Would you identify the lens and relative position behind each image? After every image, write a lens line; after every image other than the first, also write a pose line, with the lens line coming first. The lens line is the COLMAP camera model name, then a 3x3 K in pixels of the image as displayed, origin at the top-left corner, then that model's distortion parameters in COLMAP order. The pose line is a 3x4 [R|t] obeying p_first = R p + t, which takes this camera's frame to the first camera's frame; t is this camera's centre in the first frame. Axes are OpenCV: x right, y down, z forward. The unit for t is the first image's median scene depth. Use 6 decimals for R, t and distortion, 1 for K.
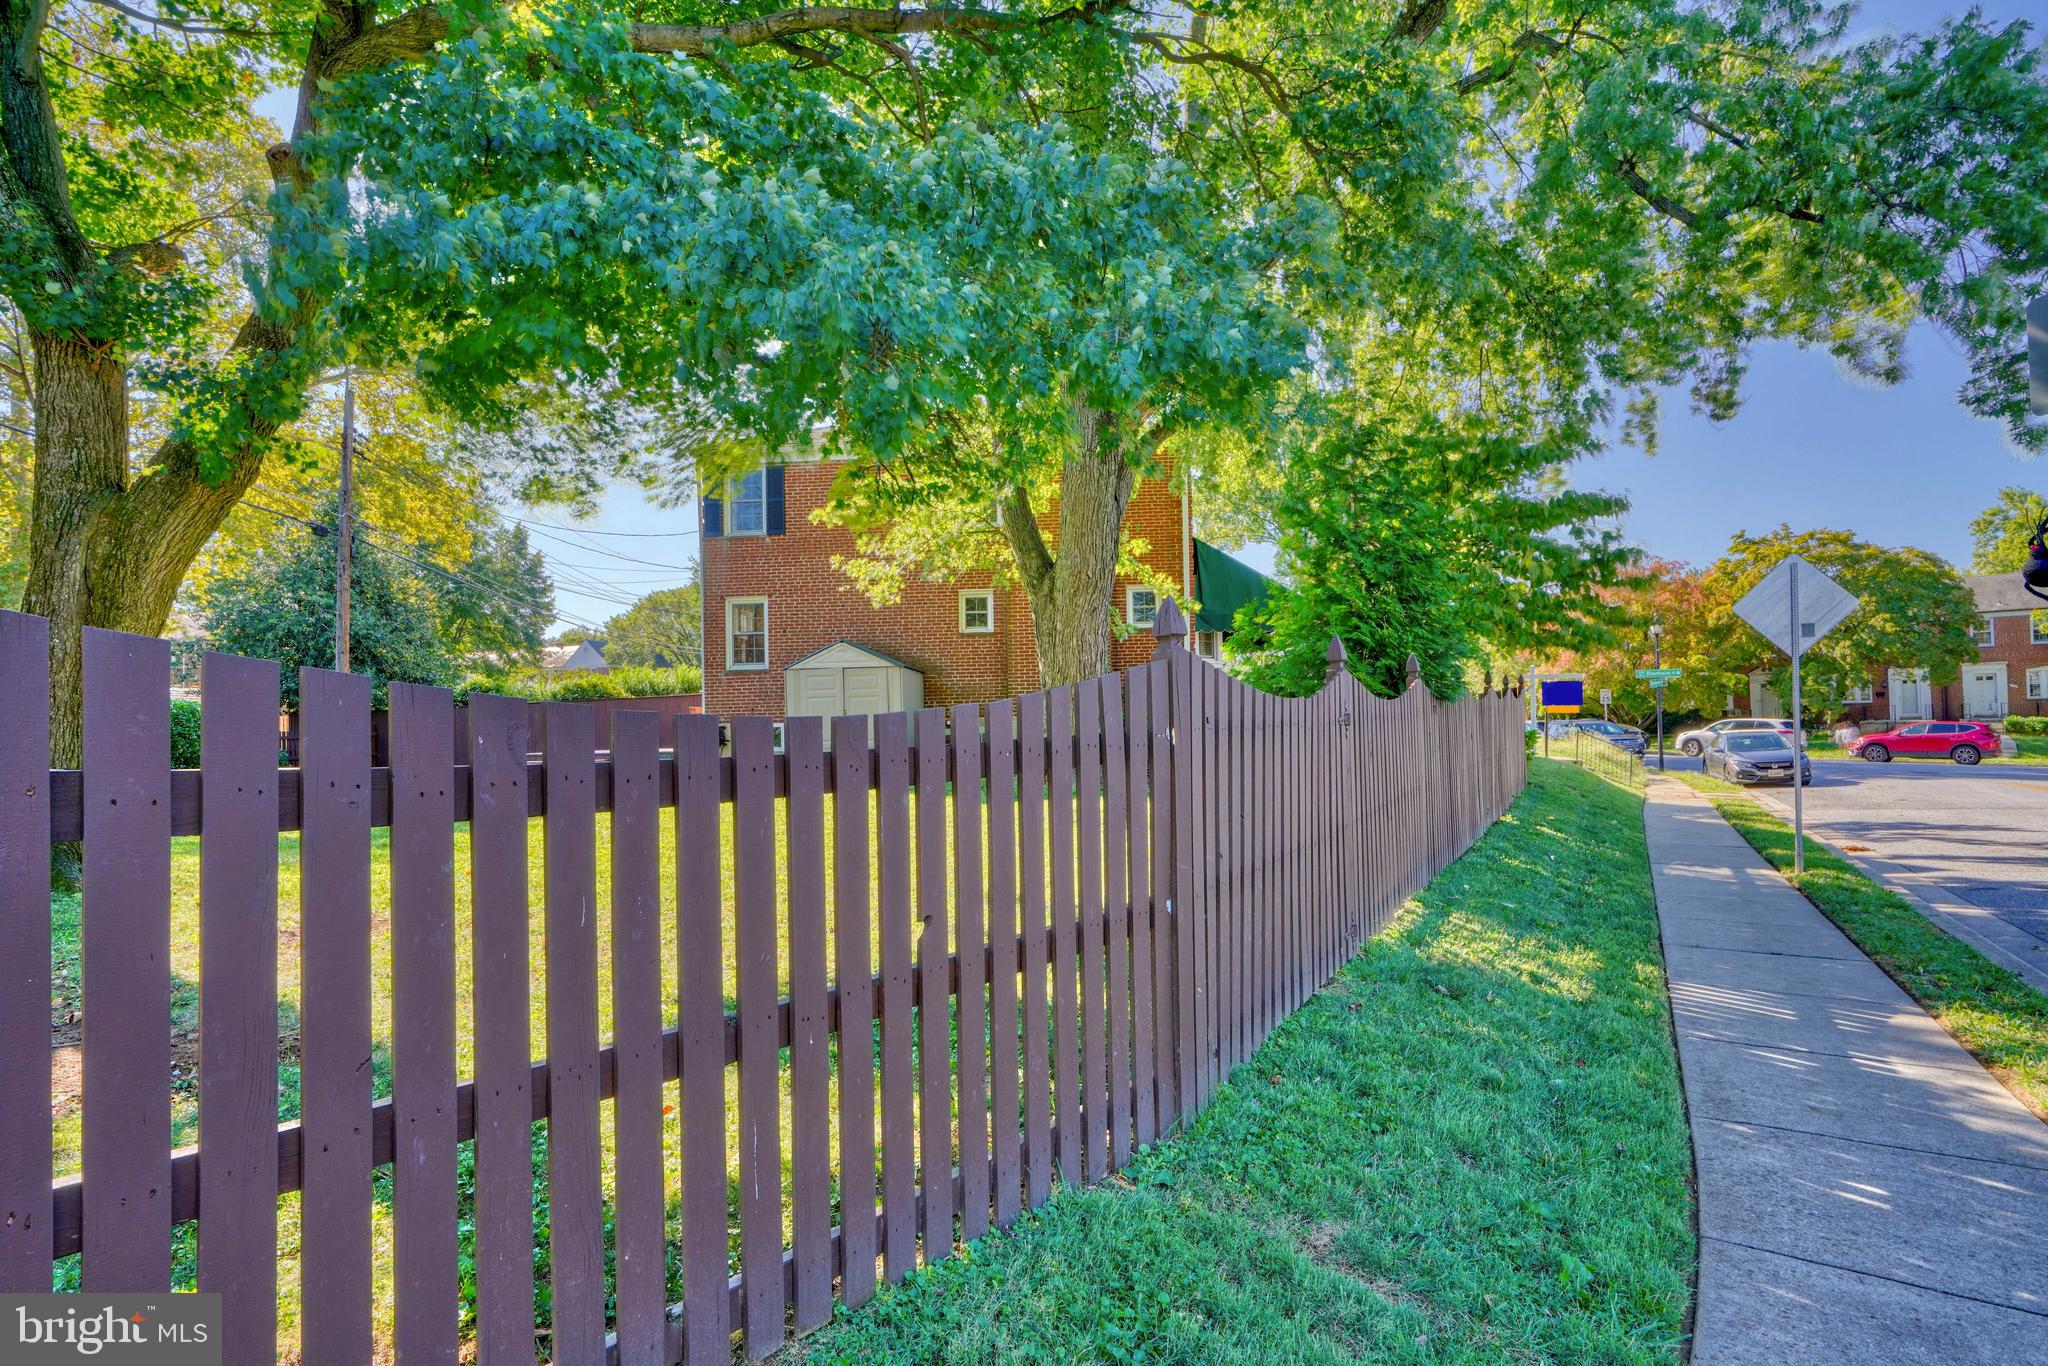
lens RADIAL K [[1101.1, 0, 1027.3], [0, 1101.1, 697.9], [0, 0, 1]] dist [-0.000308, -0.000199]
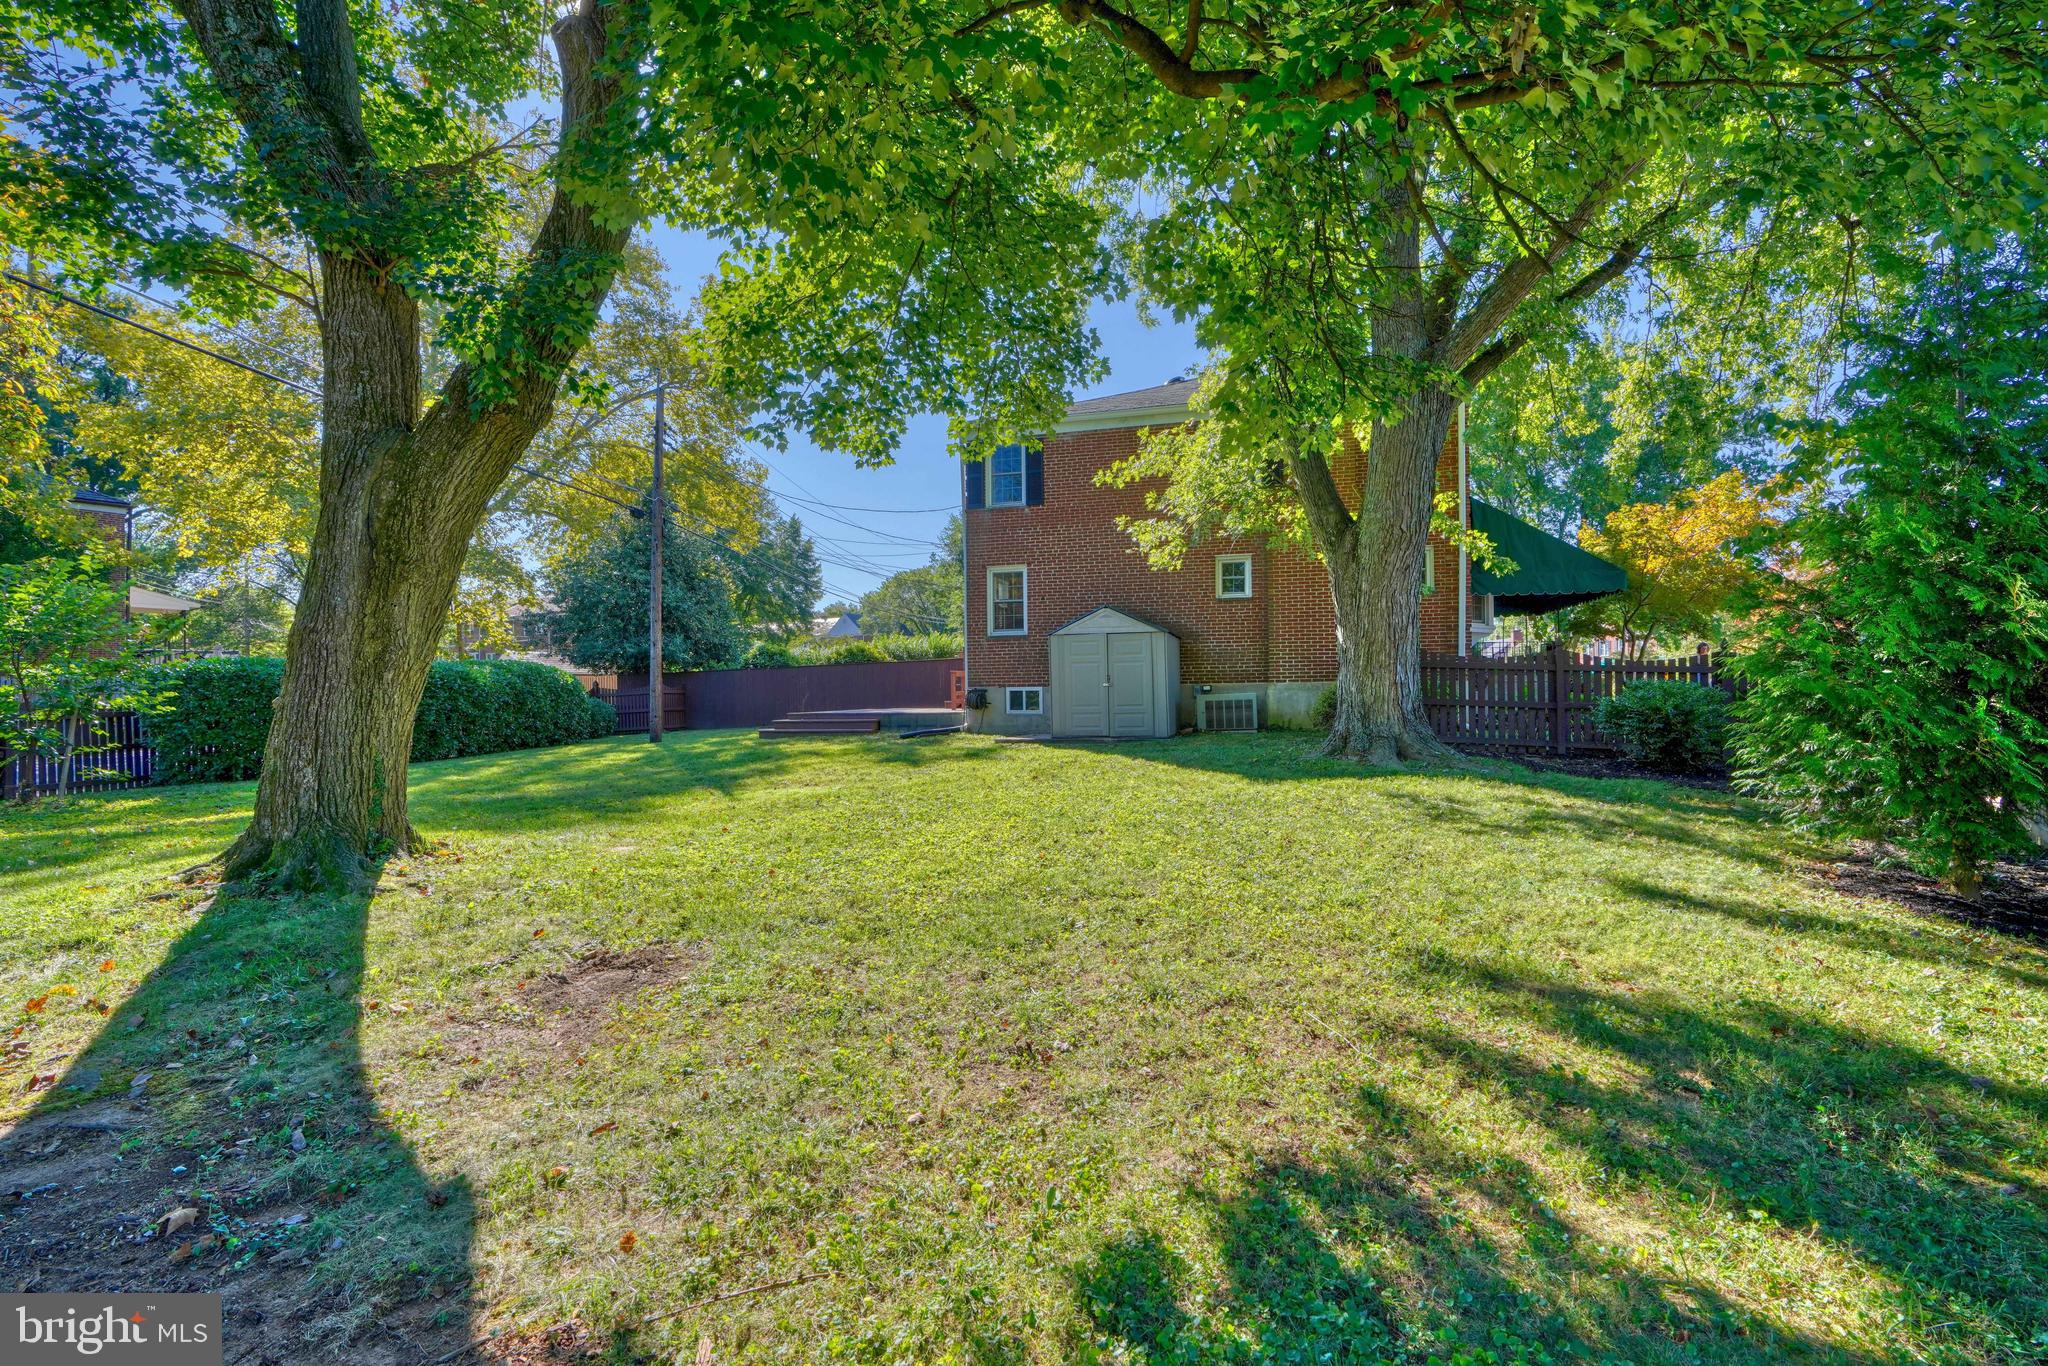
lens RADIAL K [[938.3, 0, 1024.0], [0, 938.3, 683.0], [0, 0, 1]] dist [-0.003533, 0.000142]
pose [[0.982081, 0.007411, -0.188311, -0.072203], [-0.003054, 0.999721, 0.023422, -0.001687], [0.188432, -0.022427, 0.981830, 0.129873]]
